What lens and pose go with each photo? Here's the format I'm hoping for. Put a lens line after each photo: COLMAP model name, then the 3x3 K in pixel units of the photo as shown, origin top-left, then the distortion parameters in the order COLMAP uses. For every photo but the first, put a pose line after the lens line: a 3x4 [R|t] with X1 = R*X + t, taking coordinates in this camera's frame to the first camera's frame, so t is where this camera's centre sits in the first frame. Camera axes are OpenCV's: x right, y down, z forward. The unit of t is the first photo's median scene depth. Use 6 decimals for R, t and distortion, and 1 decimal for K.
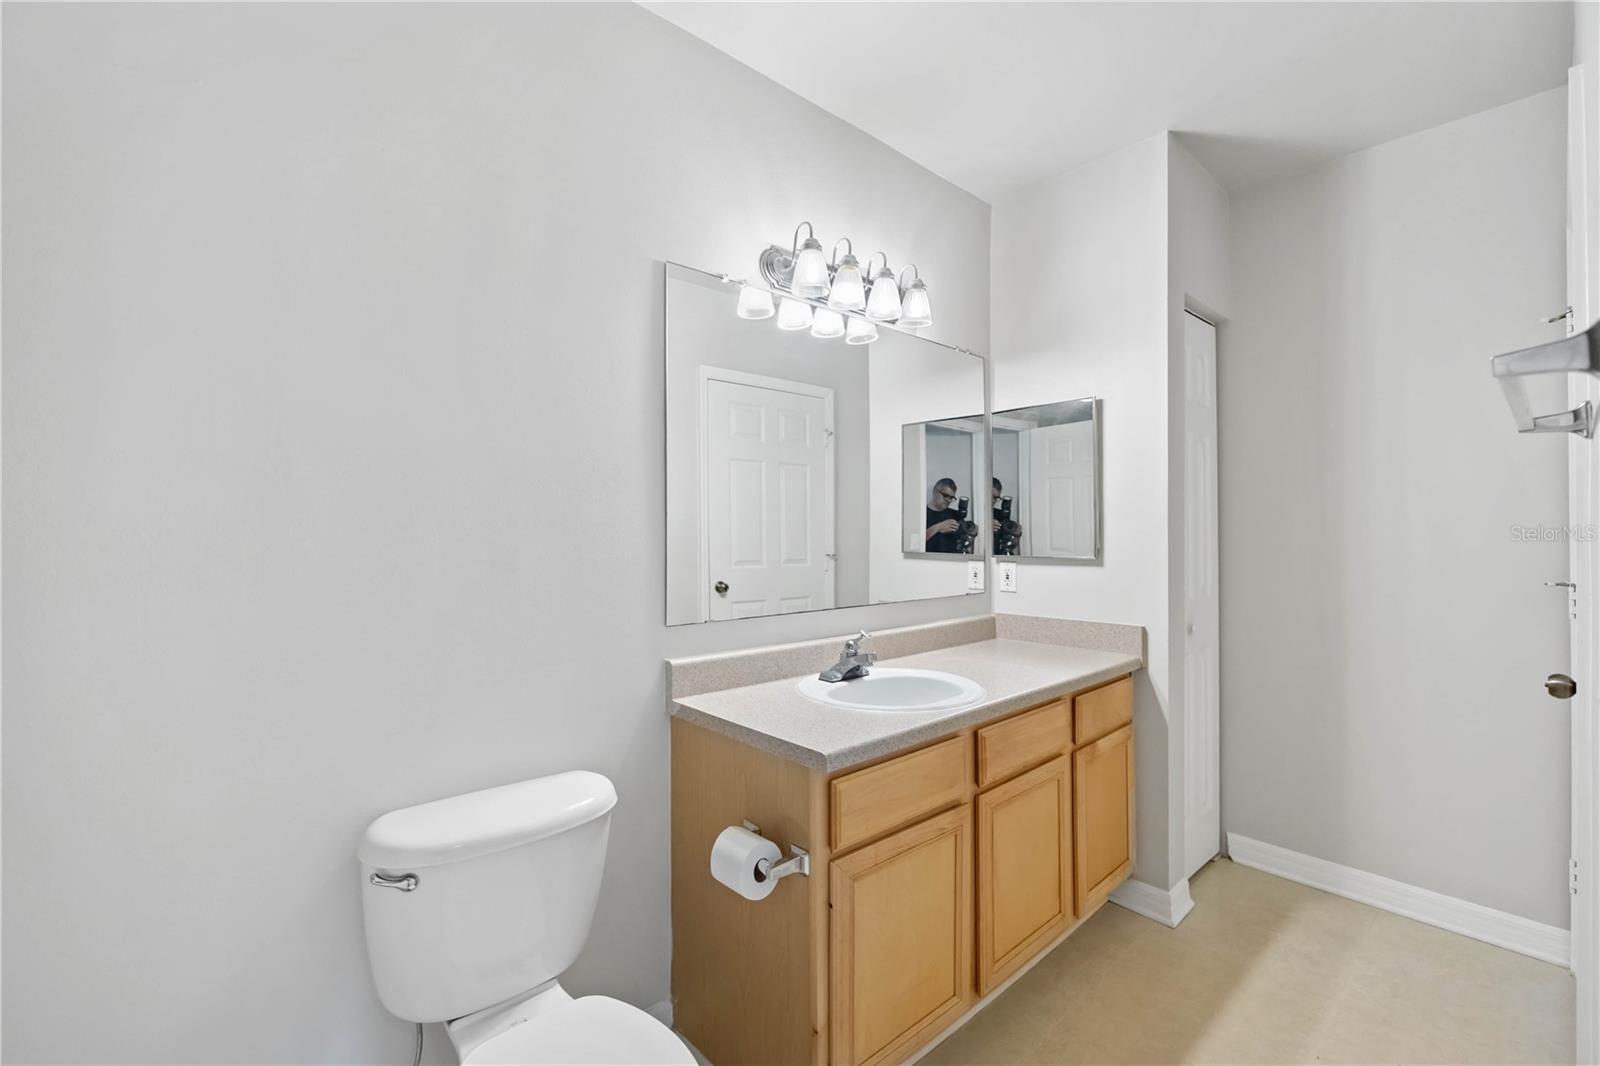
lens RADIAL K [[650.1, 0, 799.4], [0, 650.1, 542.8], [0, 0, 1]] dist [-0.000795, -0.000117]
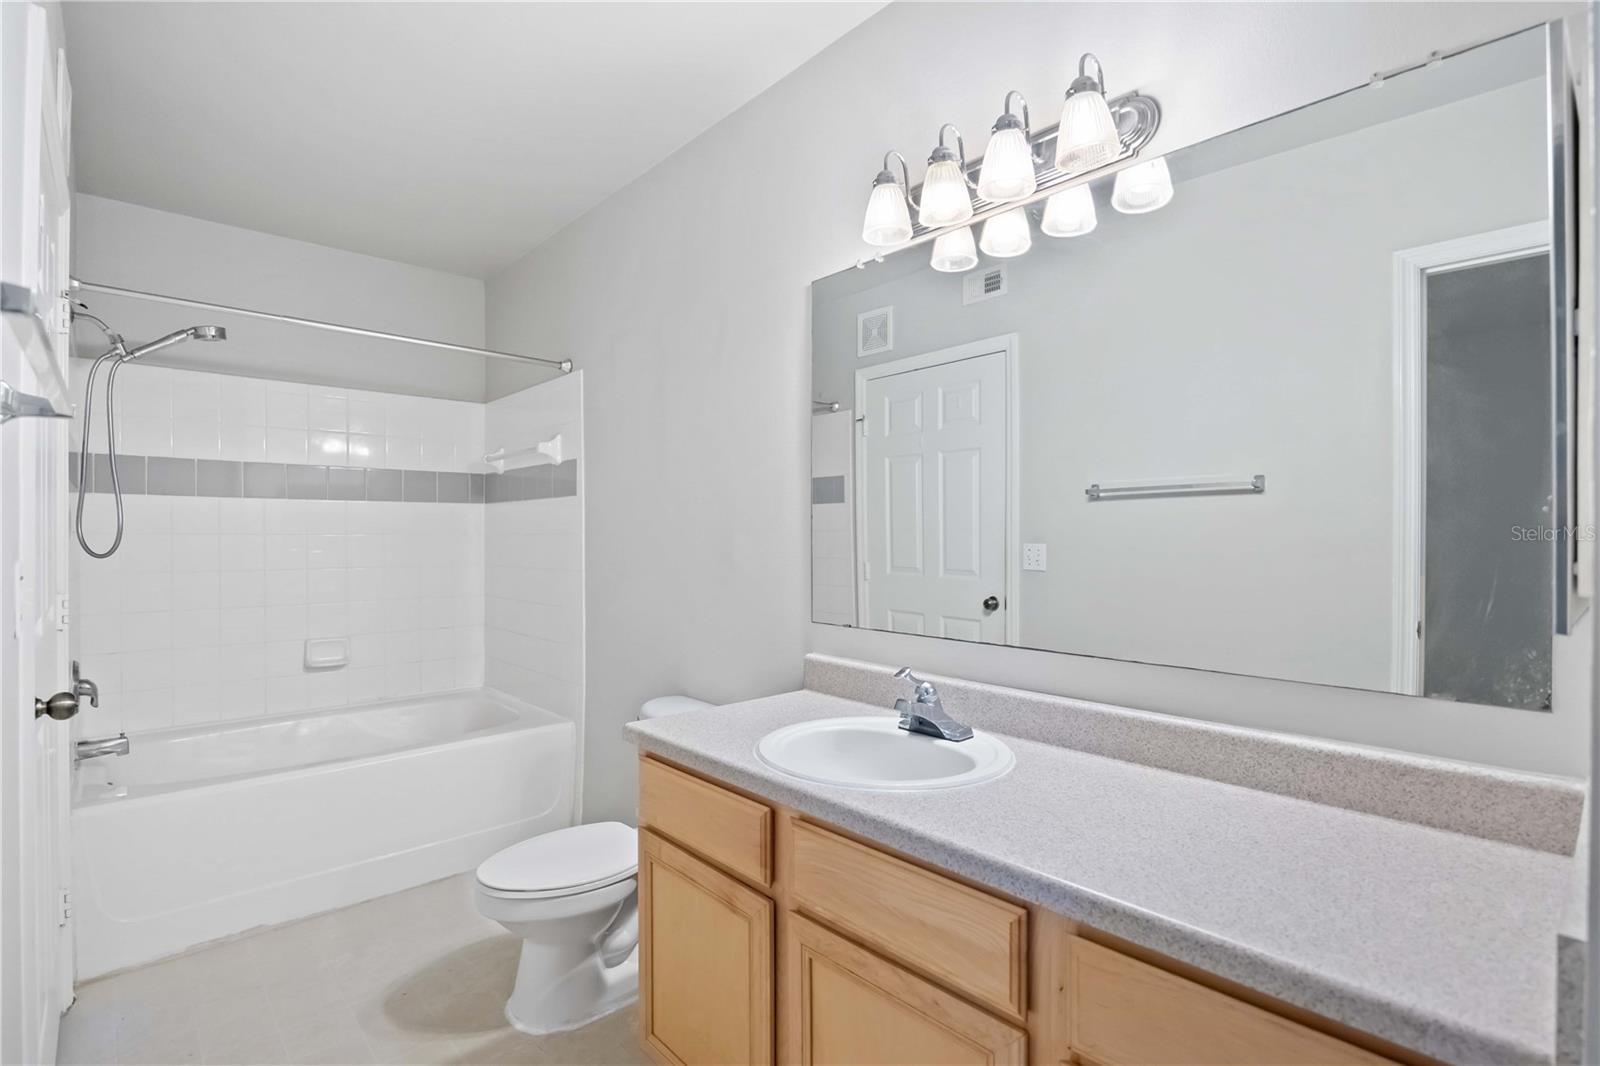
lens RADIAL K [[776.3, 0, 793.2], [0, 776.3, 538.2], [0, 0, 1]] dist [0.000871, 0.000061]
pose [[0.000840, 0.000635, -0.999999, 0.916649], [-0.007504, 0.999972, 0.000629, -0.010572], [0.999971, 0.007504, 0.000844, 0.822003]]
